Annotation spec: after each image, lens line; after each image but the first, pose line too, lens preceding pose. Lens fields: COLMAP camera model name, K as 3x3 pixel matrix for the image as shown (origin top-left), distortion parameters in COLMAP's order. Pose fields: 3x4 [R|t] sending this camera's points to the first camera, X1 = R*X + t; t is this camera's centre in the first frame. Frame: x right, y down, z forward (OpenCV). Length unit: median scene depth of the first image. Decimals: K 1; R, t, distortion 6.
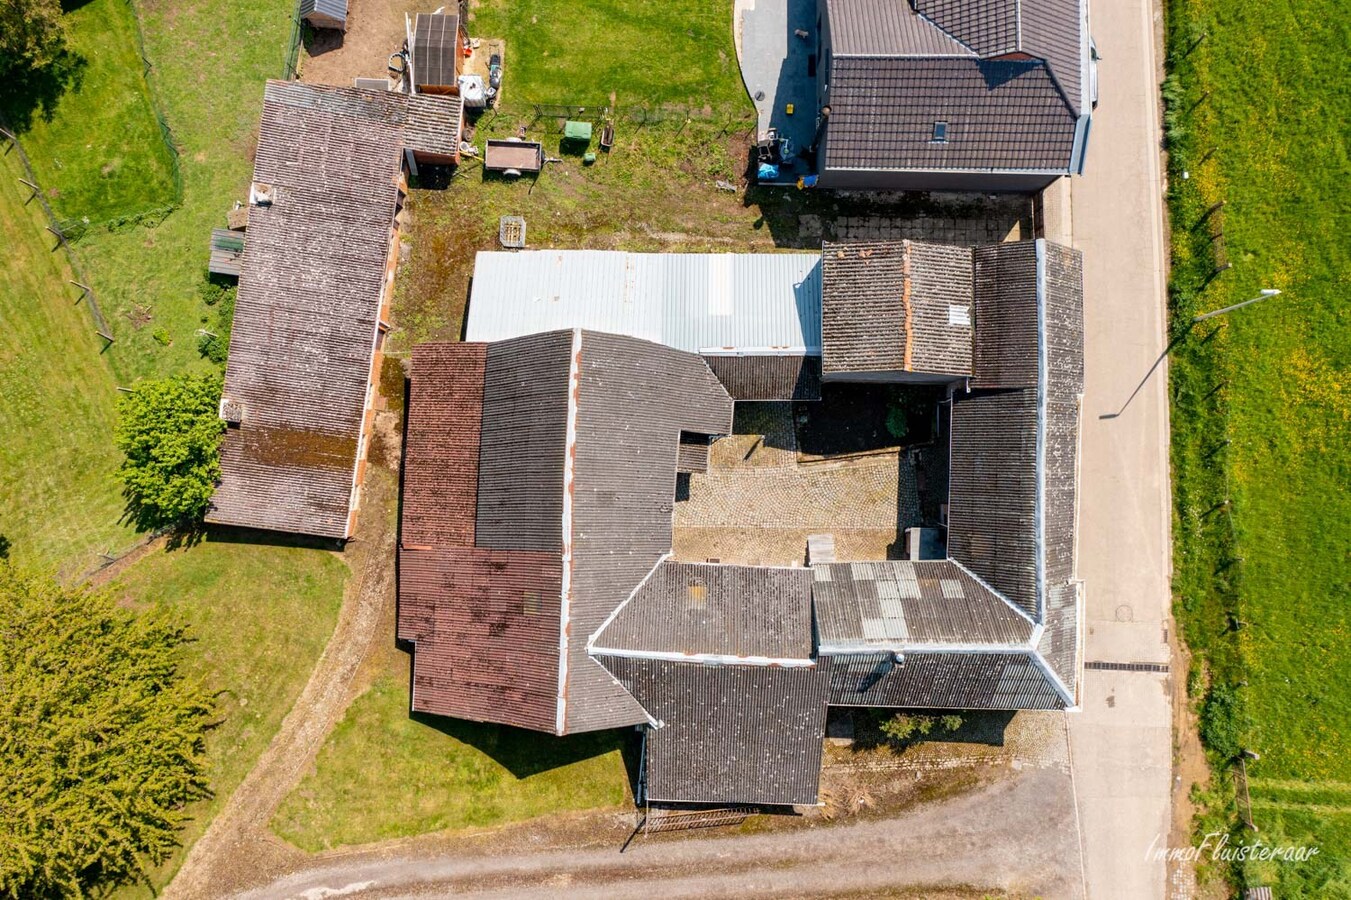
lens RADIAL K [[1095.9, 0, 669.1], [0, 1095.9, 445.5], [0, 0, 1]] dist [0.000991, 0.007659]
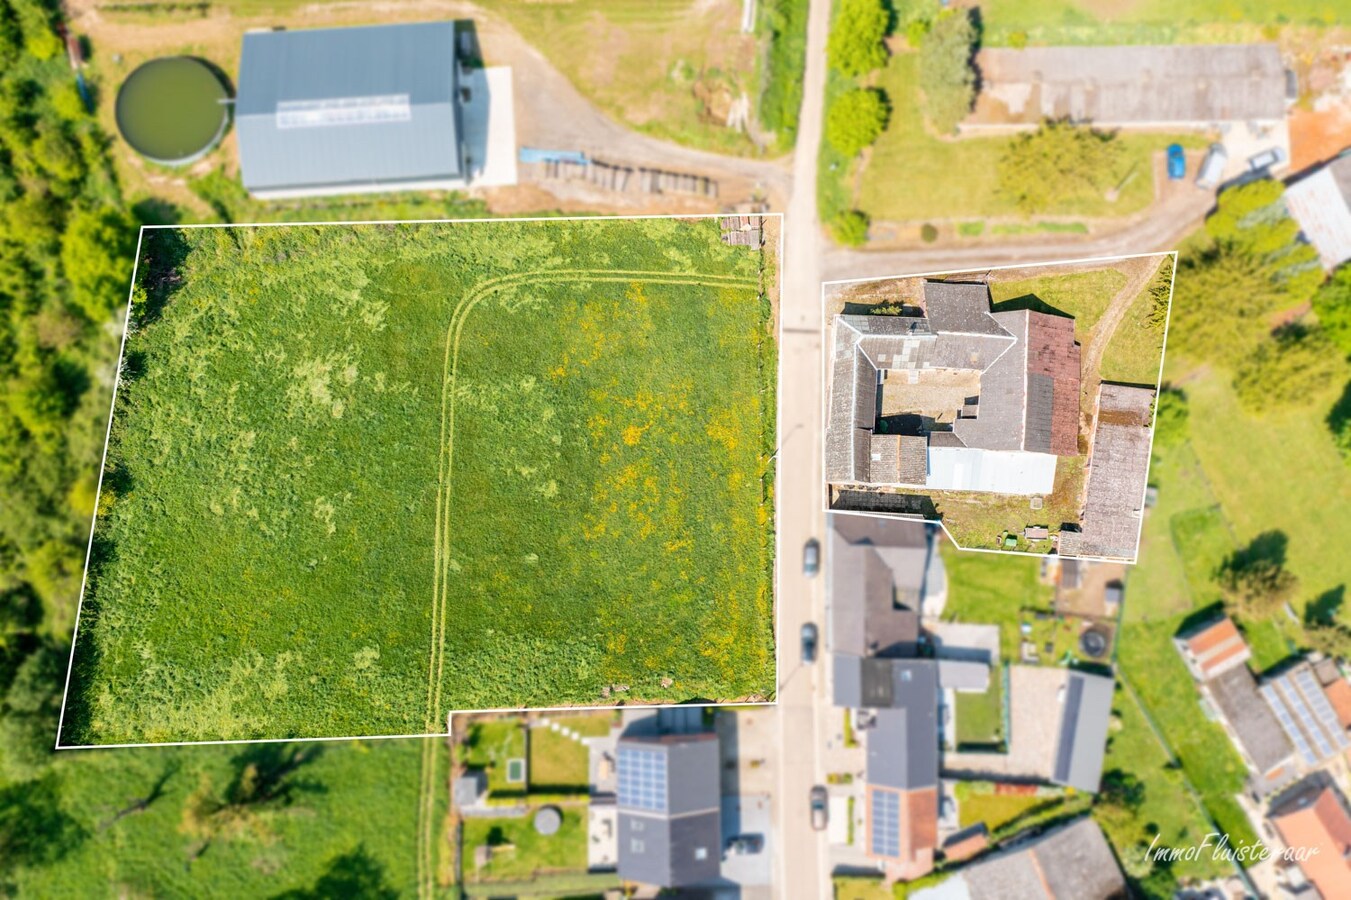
lens RADIAL K [[1095.9, 0, 669.1], [0, 1095.9, 445.5], [0, 0, 1]] dist [0.000991, 0.007659]
pose [[-0.999031, -0.023655, 0.037115, 0.635884], [0.028384, -0.990771, 0.132544, -0.437001], [0.033637, 0.133469, 0.990482, -1.610499]]
